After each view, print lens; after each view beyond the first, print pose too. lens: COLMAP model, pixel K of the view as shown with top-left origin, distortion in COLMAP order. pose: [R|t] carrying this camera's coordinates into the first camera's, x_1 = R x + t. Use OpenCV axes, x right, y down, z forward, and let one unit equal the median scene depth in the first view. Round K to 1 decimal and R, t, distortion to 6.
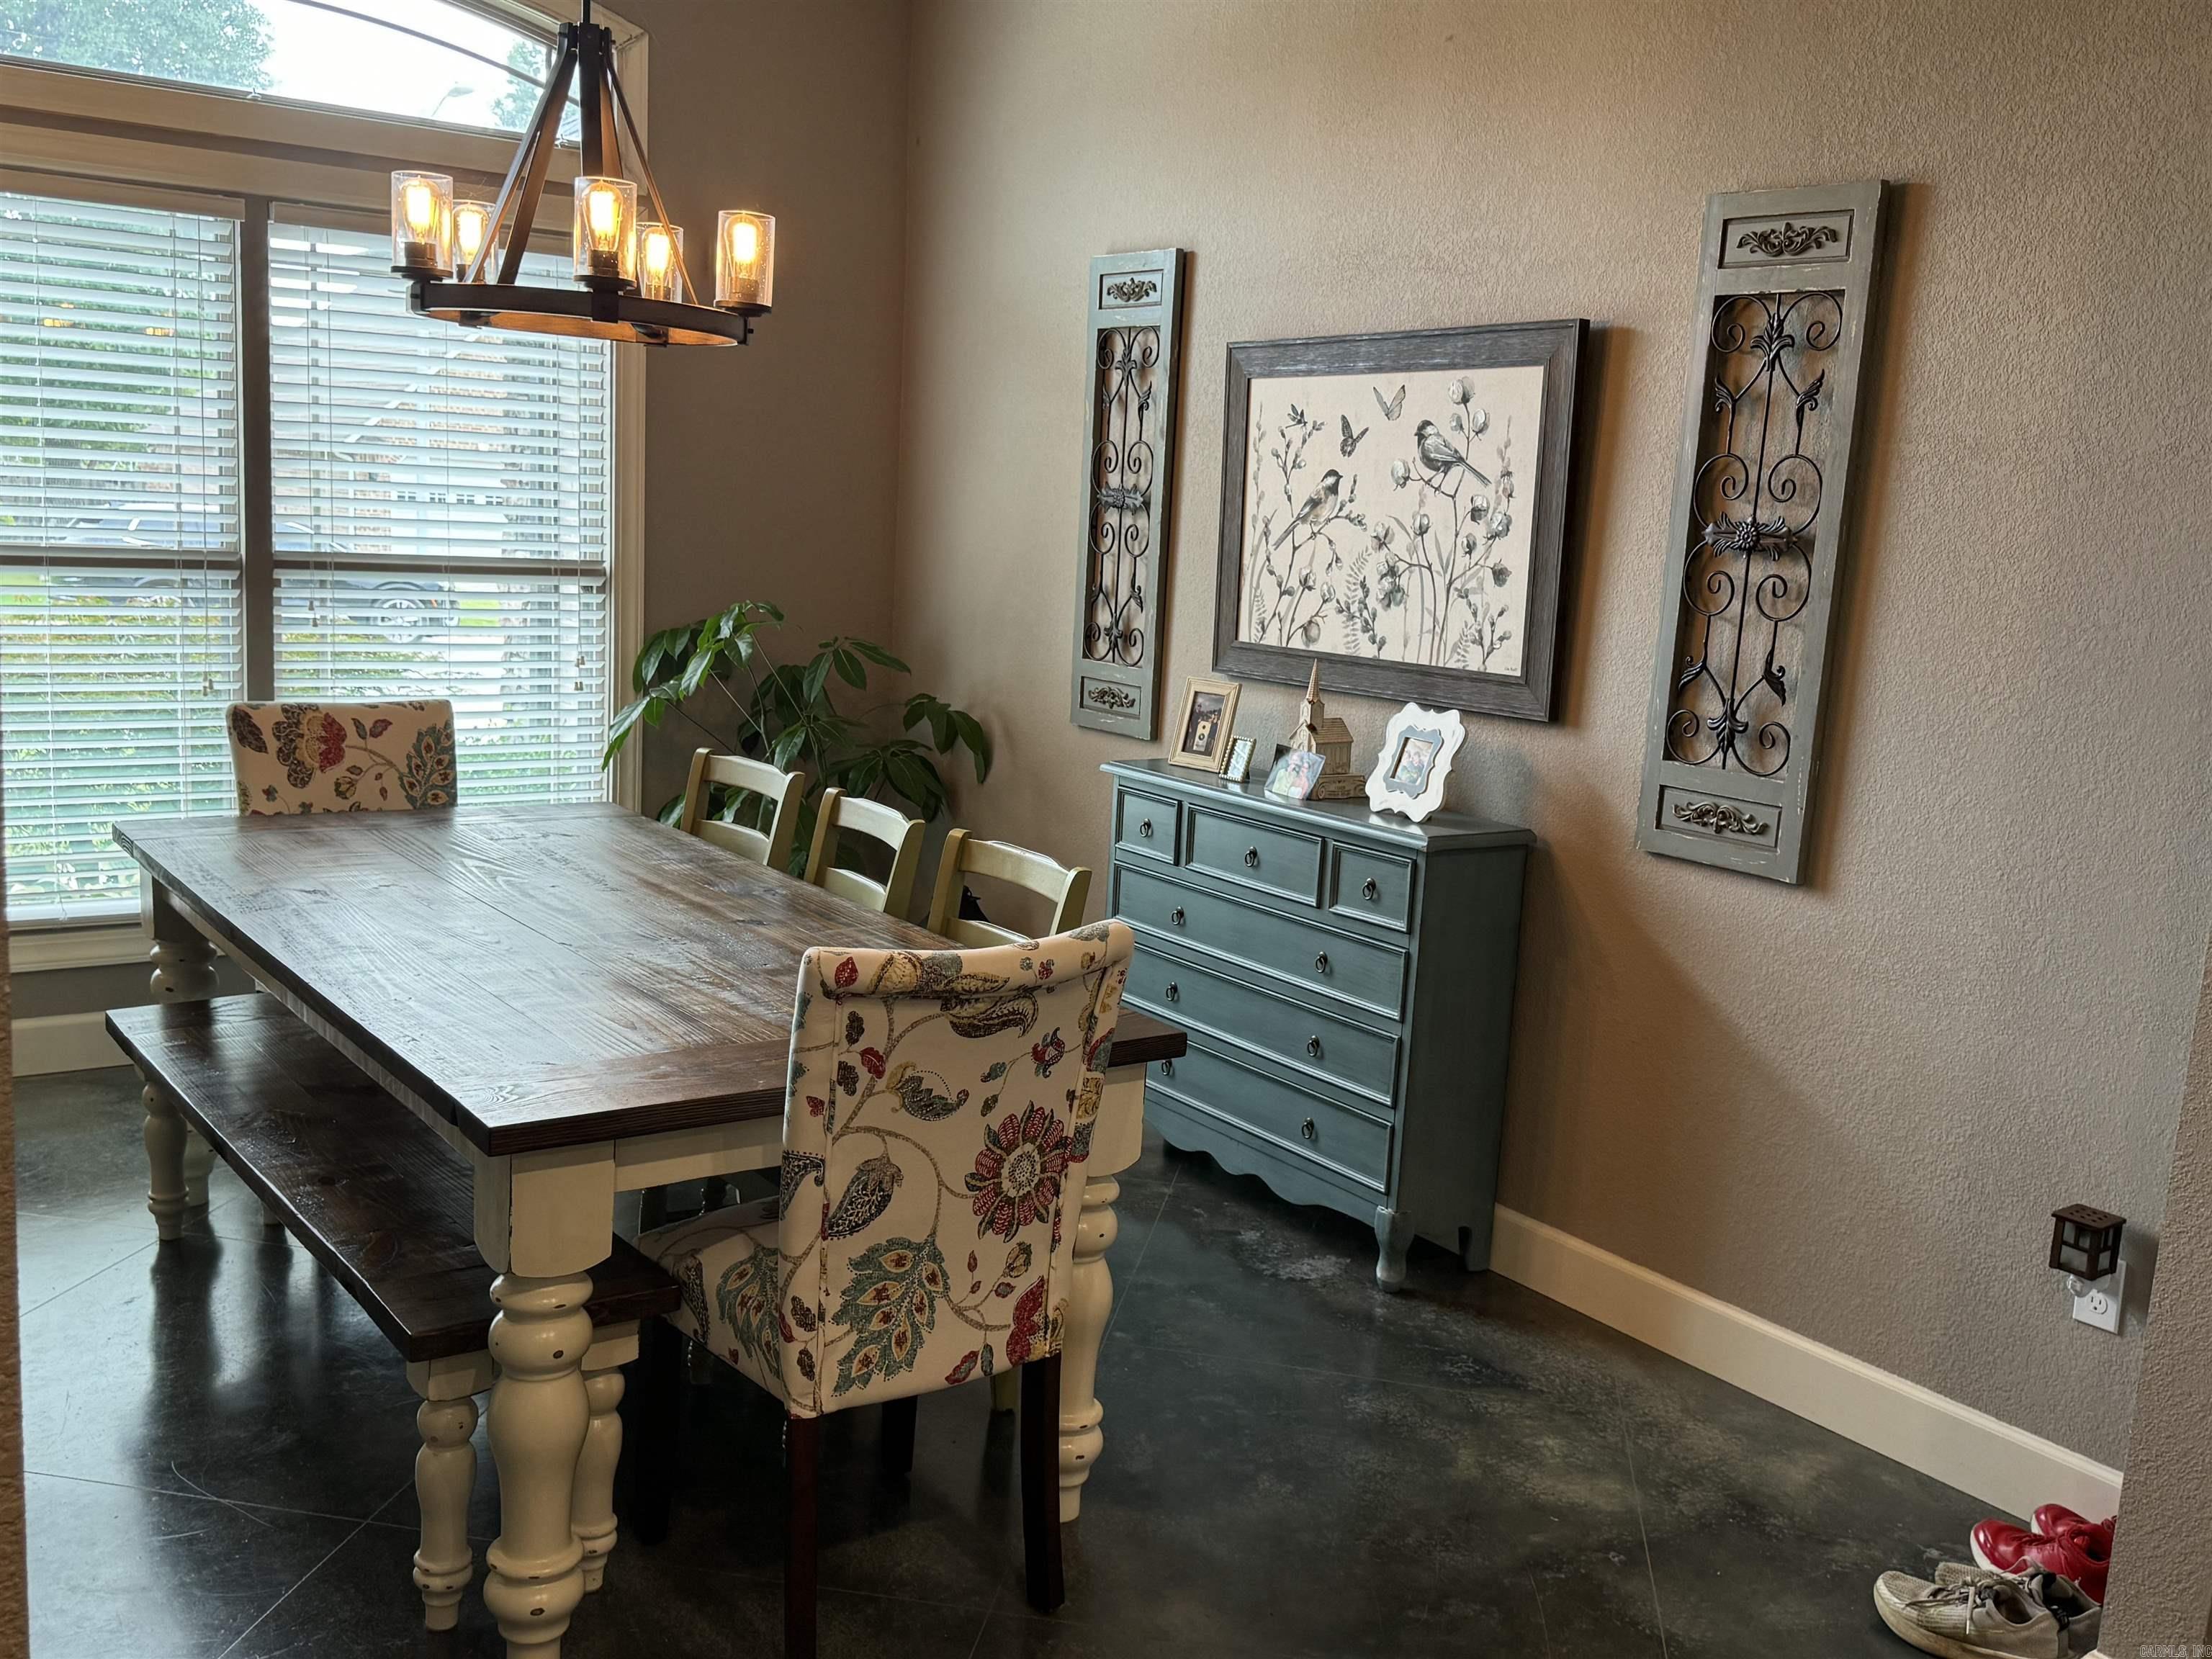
lens RADIAL K [[2090.8, 0, 1116.4], [0, 2090.8, 860.5], [0, 0, 1]] dist [0.116098, -0.014272]
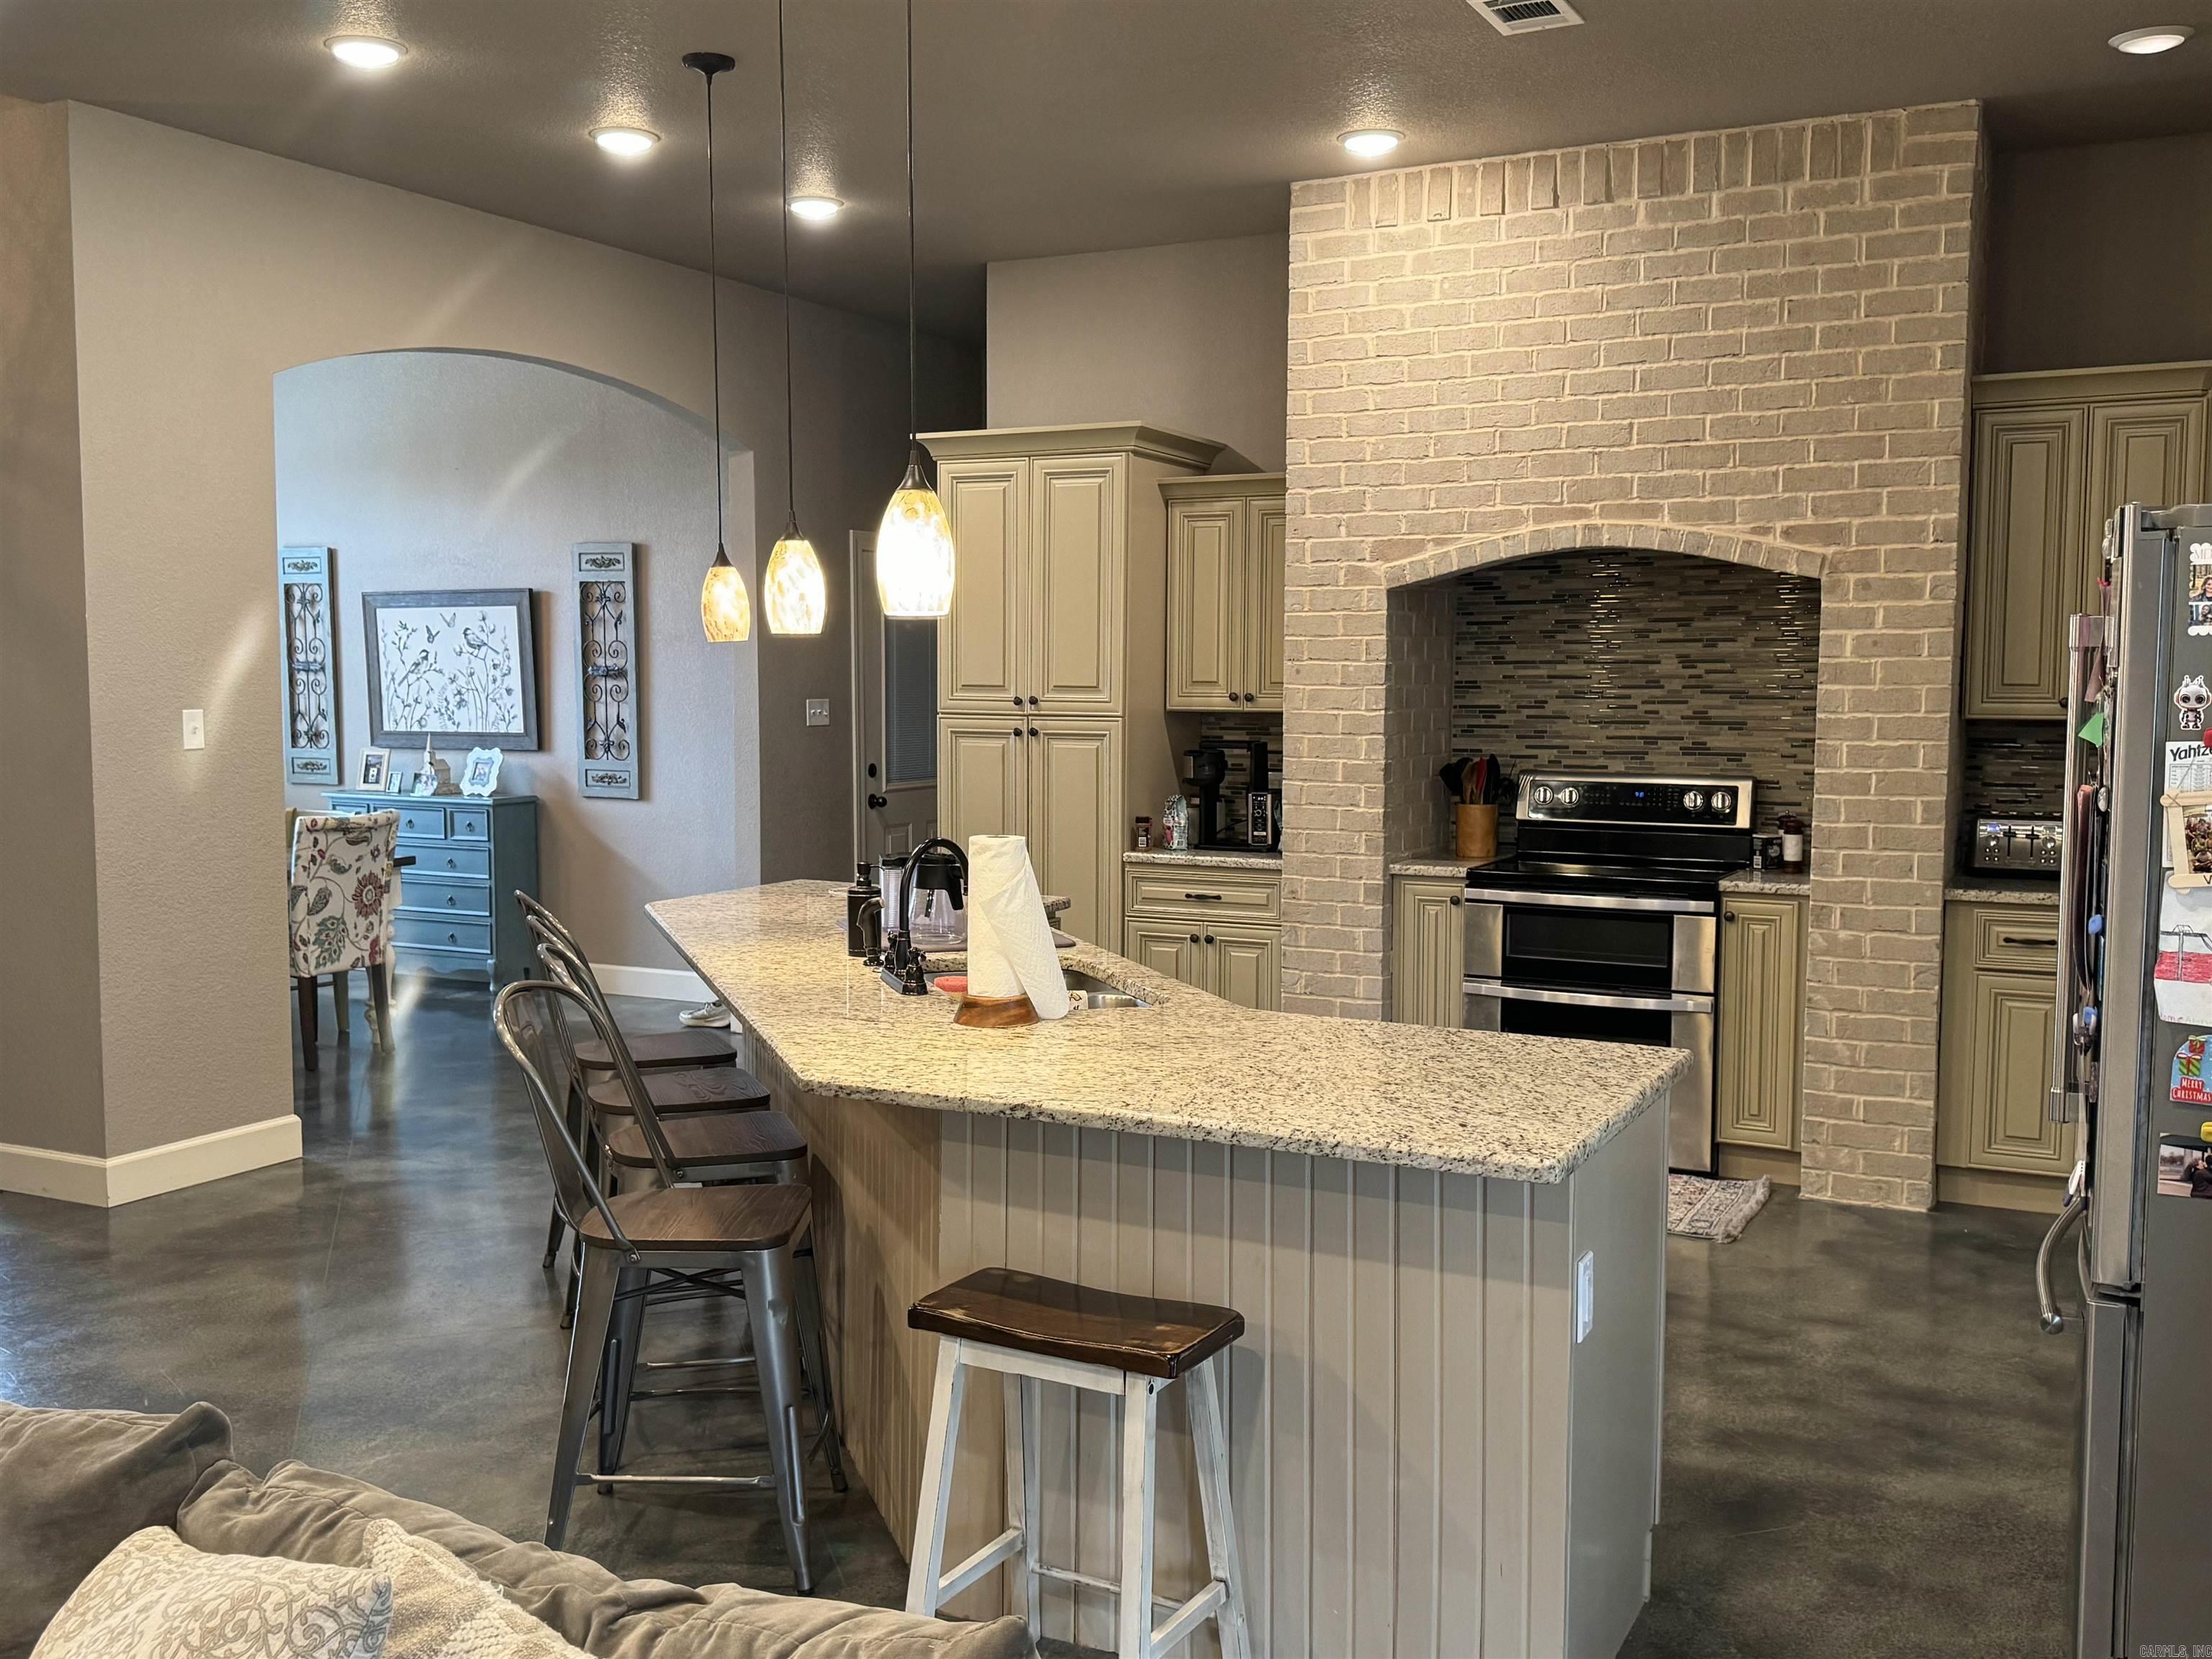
lens RADIAL K [[2090.8, 0, 1116.4], [0, 2090.8, 860.5], [0, 0, 1]] dist [0.116098, -0.014272]
pose [[0.892449, -0.100589, 0.439791, -0.276420], [0.127090, 0.991402, -0.031144, 0.217115], [-0.432877, 0.083688, 0.897560, -1.435475]]
